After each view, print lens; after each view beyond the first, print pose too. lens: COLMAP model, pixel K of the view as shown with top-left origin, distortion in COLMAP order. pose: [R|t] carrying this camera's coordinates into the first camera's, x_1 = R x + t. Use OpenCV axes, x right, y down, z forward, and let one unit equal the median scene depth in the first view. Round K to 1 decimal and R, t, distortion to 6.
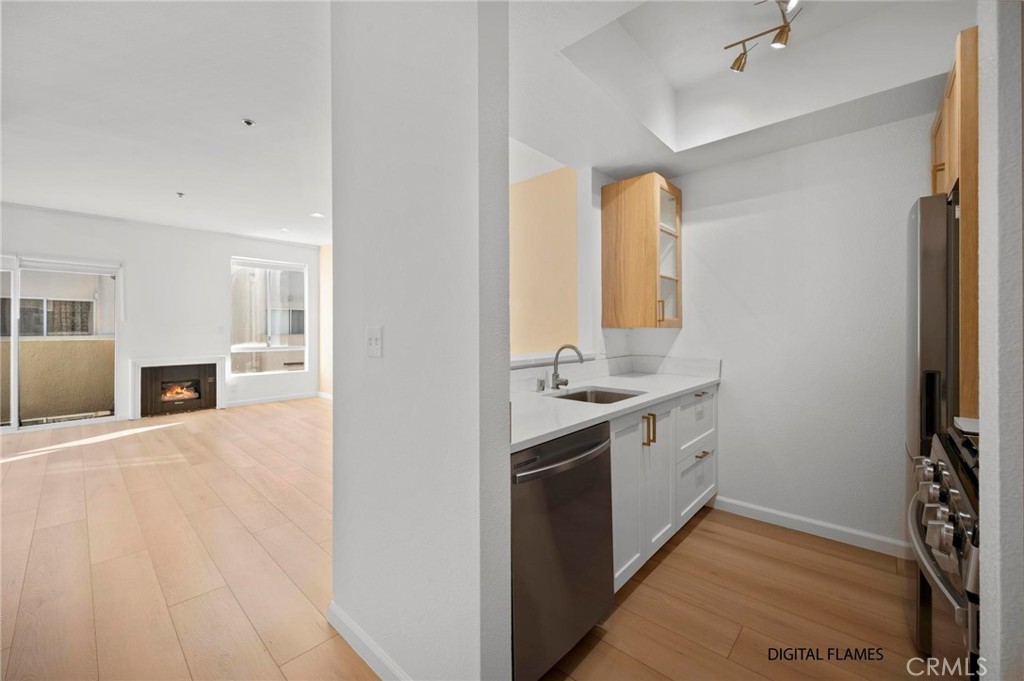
lens RADIAL K [[403.9, 0, 511.3], [0, 403.9, 330.1], [0, 0, 1]] dist [-0.001228, 0.000088]
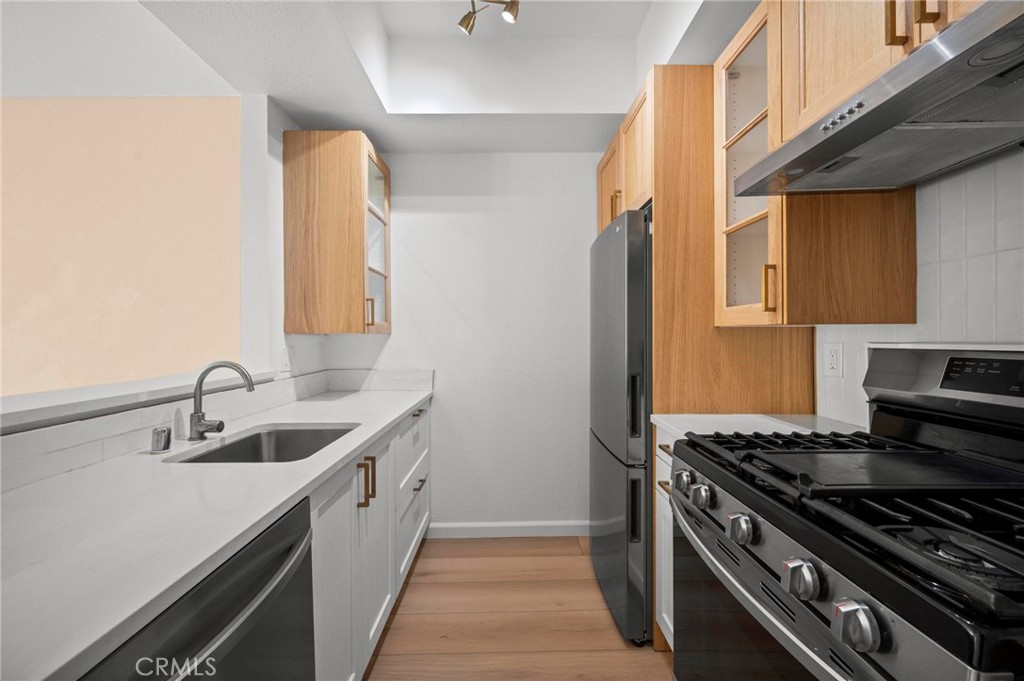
lens RADIAL K [[402.9, 0, 510.9], [0, 402.9, 336.4], [0, 0, 1]] dist [0.001062, -0.000103]
pose [[0.733807, -0.001473, 0.679357, 0.023127], [0.003373, 0.999993, -0.001475, 0.000928], [-0.679350, 0.003374, 0.733807, 0.134988]]
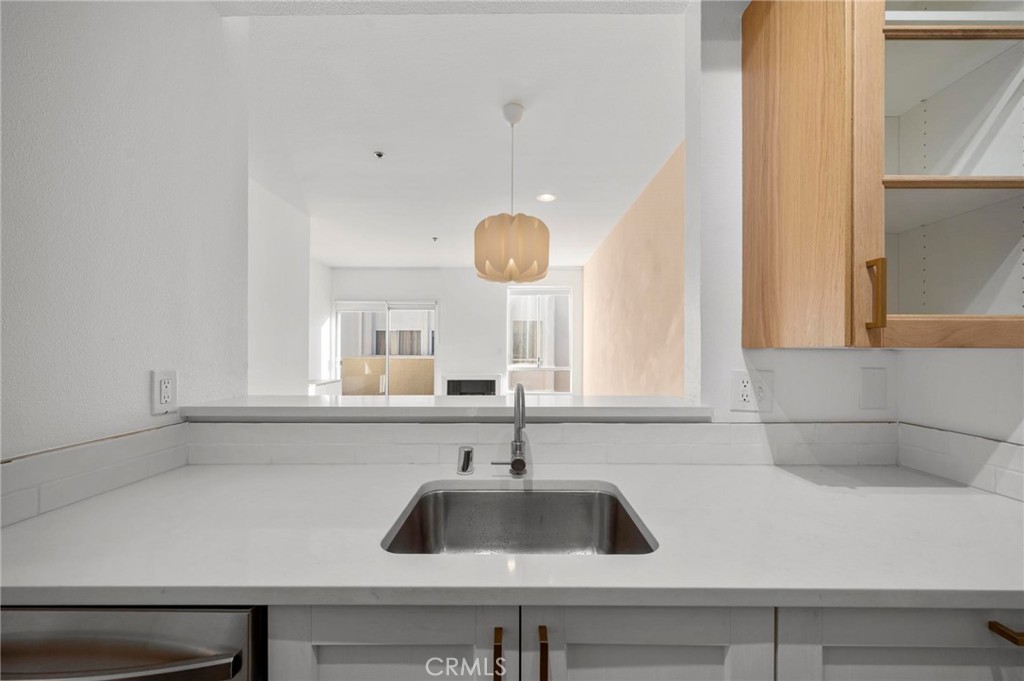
lens RADIAL K [[411.3, 0, 514.3], [0, 411.3, 350.9], [0, 0, 1]] dist [0.000821, 0.000040]
pose [[0.671590, 0.002625, -0.740919, 0.231344], [-0.005557, 0.999983, -0.001494, -0.000518], [0.740902, 0.005121, 0.671593, 0.321878]]
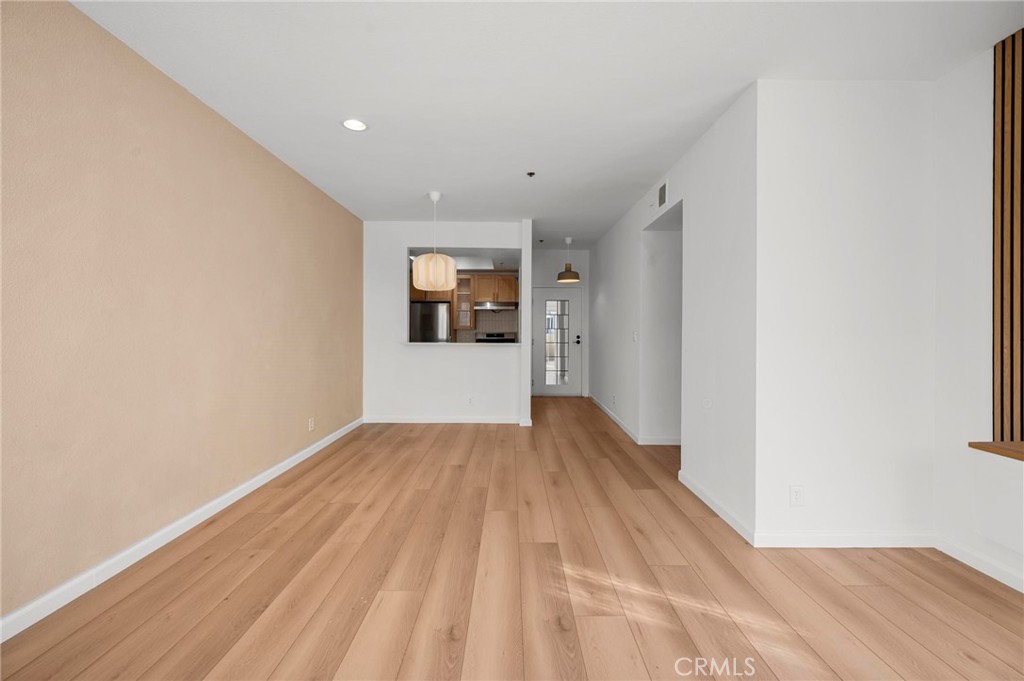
lens RADIAL K [[403.9, 0, 511.3], [0, 403.9, 330.1], [0, 0, 1]] dist [-0.001228, 0.000088]
pose [[-0.679199, -0.000696, 0.733954, -0.946622], [-0.002289, 0.999997, -0.001169, -0.000237], [-0.733950, -0.002474, -0.679199, 1.165035]]
